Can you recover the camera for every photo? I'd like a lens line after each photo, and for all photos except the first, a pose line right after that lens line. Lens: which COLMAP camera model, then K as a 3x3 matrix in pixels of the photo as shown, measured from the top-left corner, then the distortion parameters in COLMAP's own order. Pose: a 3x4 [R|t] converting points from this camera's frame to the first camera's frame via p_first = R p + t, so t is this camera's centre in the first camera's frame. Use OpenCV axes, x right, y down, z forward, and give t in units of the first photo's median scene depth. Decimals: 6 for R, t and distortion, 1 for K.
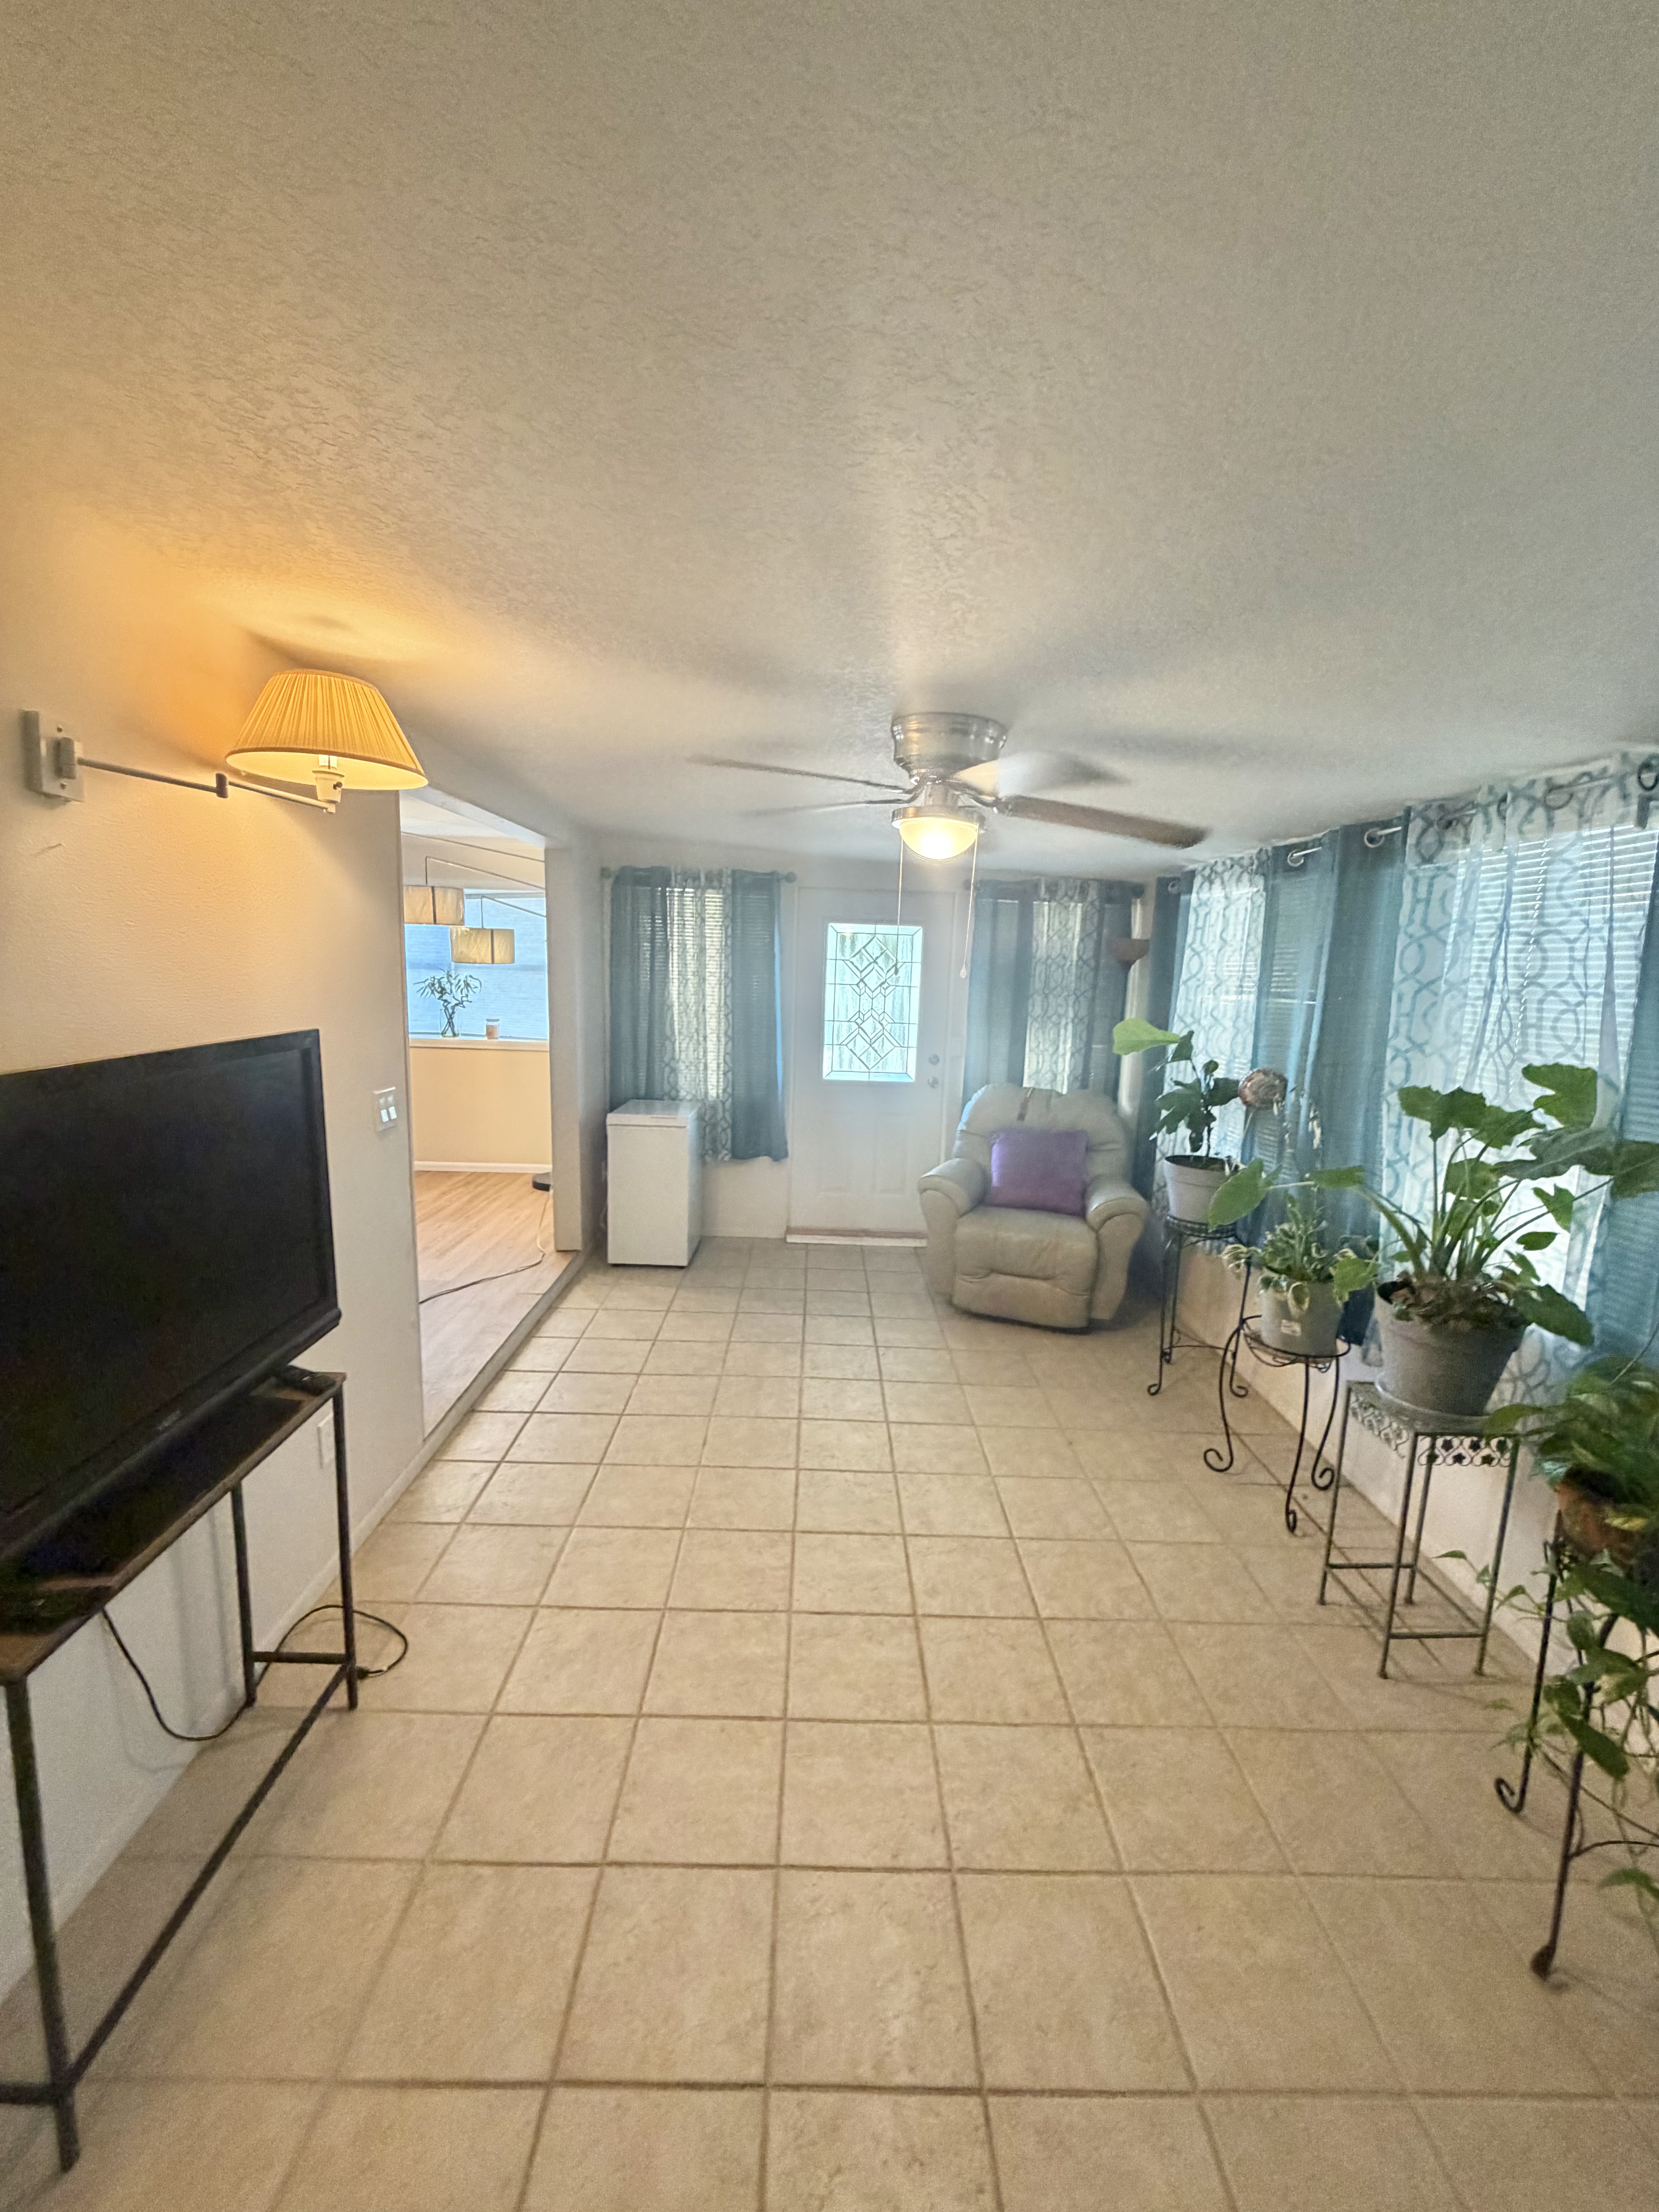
lens RADIAL K [[887.4, 0, 829.5], [0, 887.4, 1106.0], [0, 0, 1]] dist [-0.001764, -0.000122]
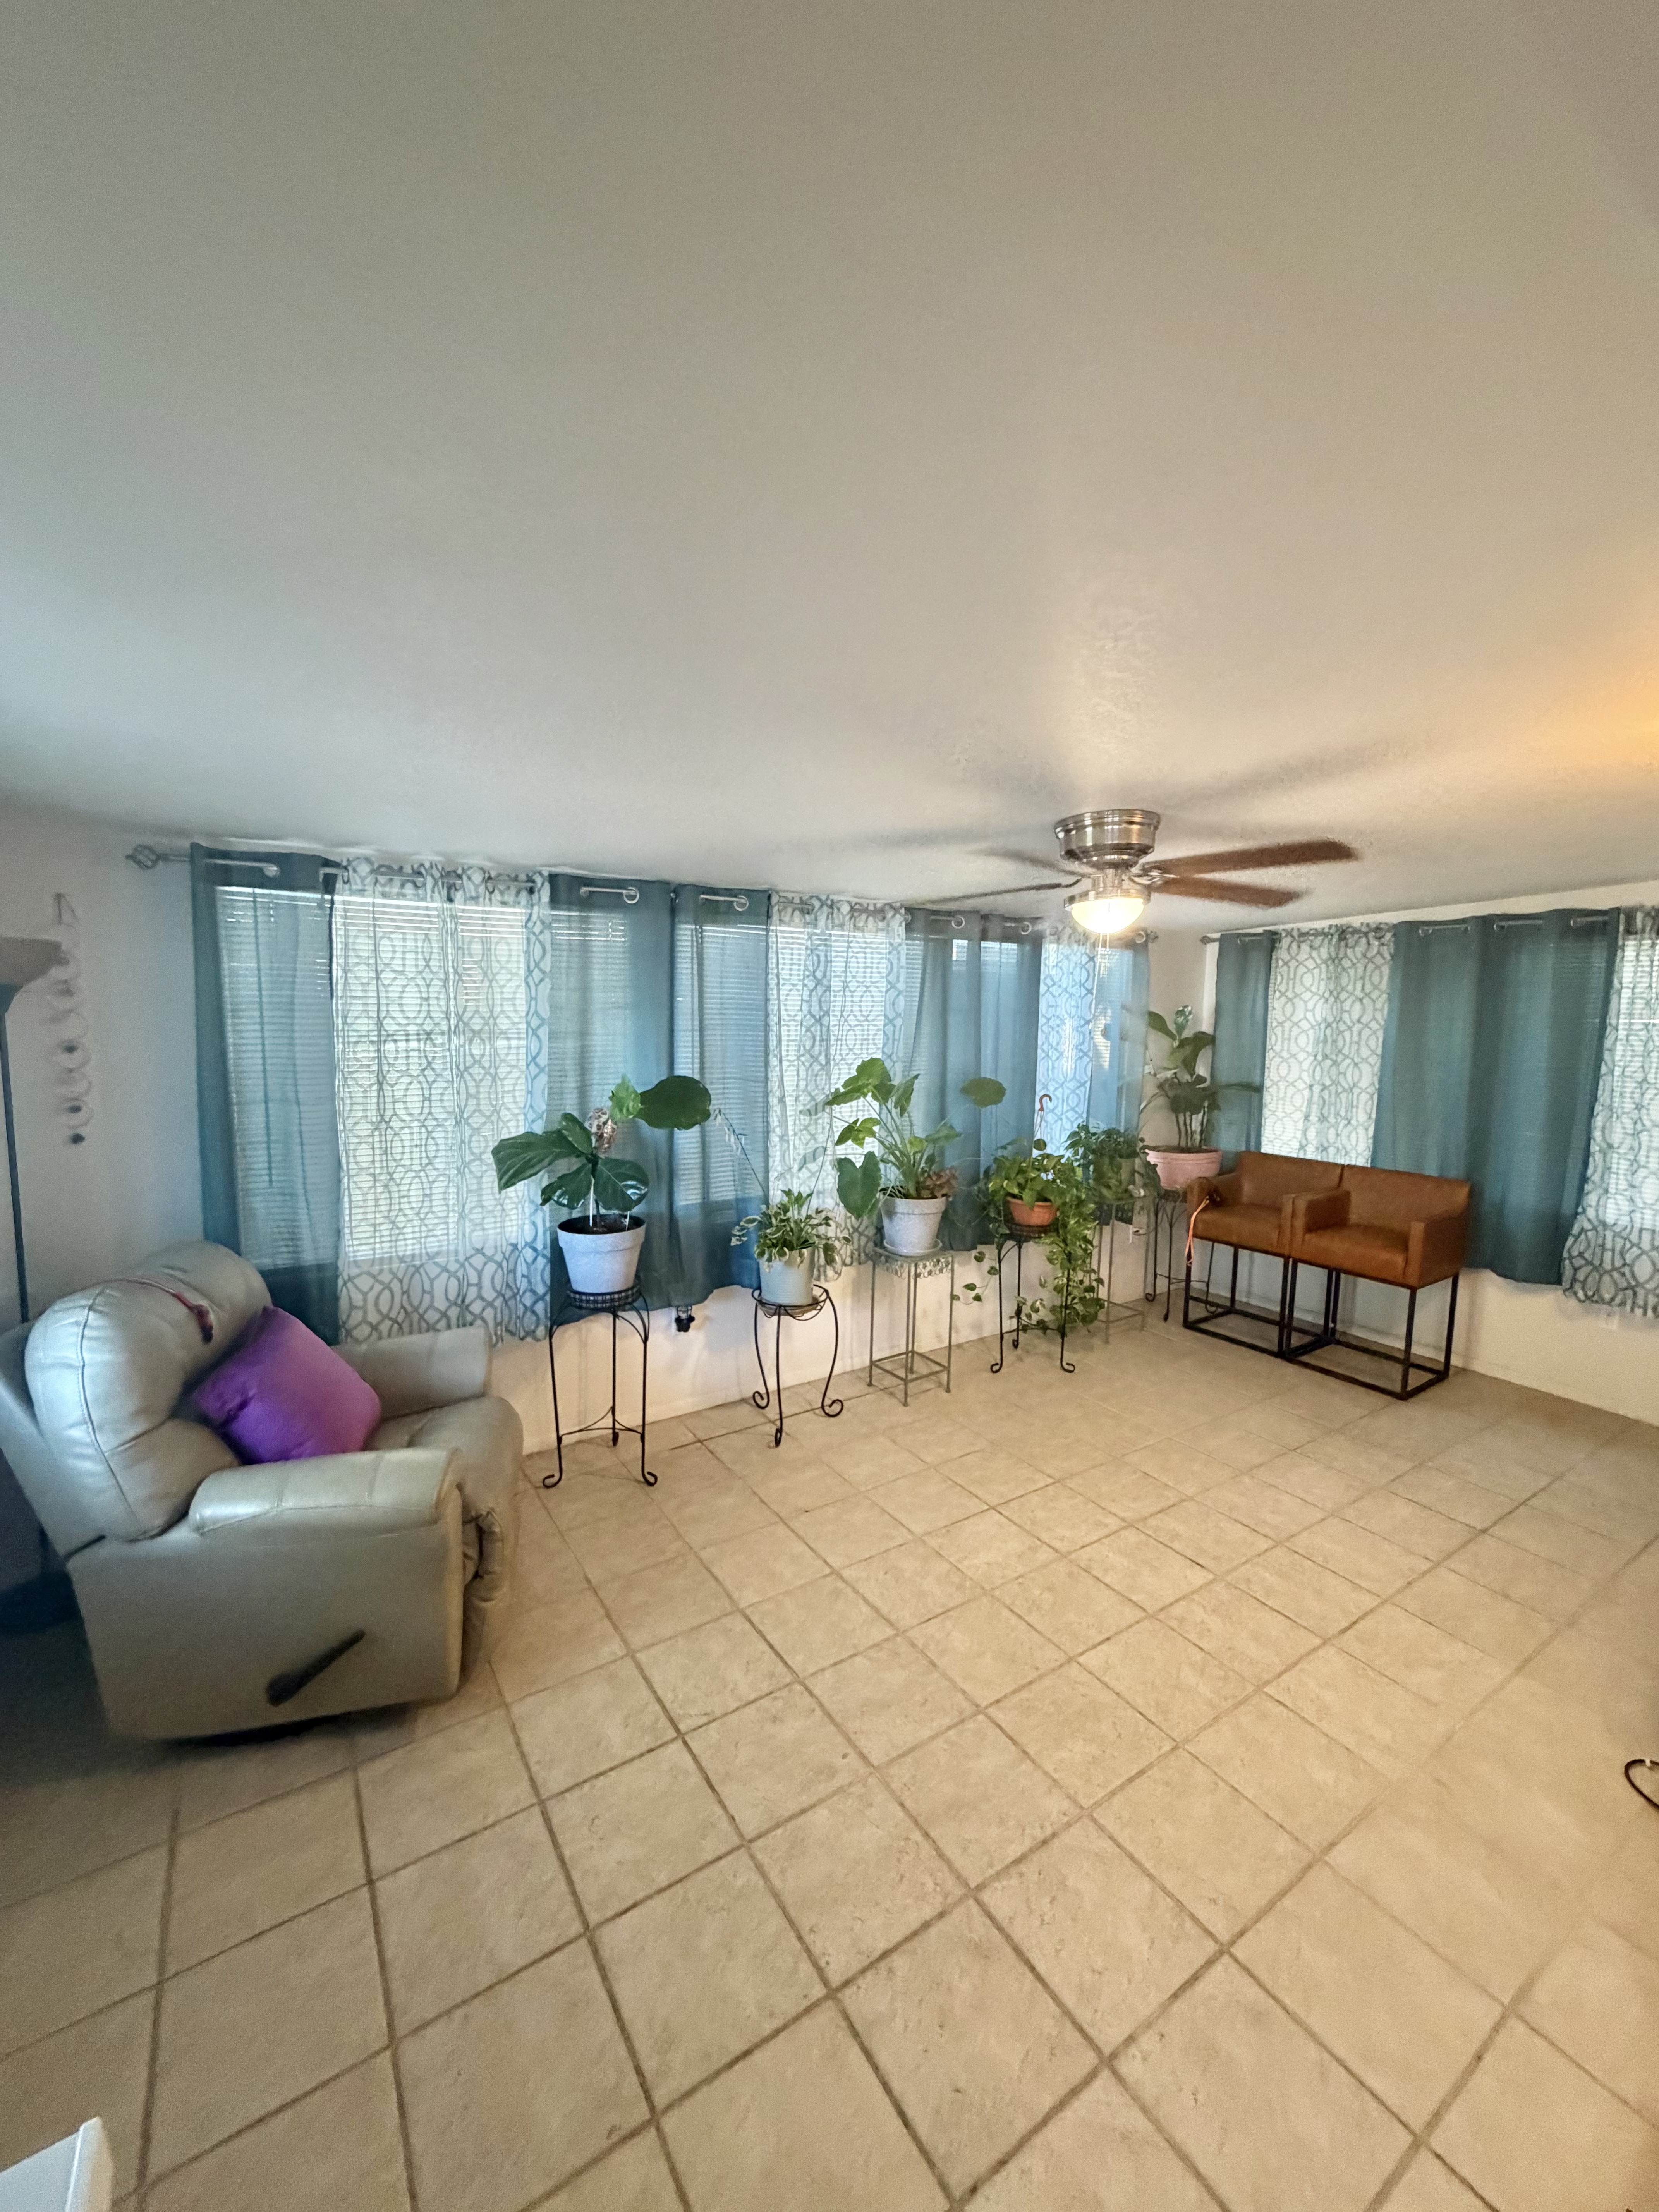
lens RADIAL K [[887.4, 0, 829.5], [0, 887.4, 1106.0], [0, 0, 1]] dist [-0.001764, -0.000122]
pose [[-0.539202, -0.138585, 0.830696, -0.605524], [0.096955, 0.969595, 0.224690, -0.324733], [-0.836577, 0.201693, -0.509371, 1.757104]]
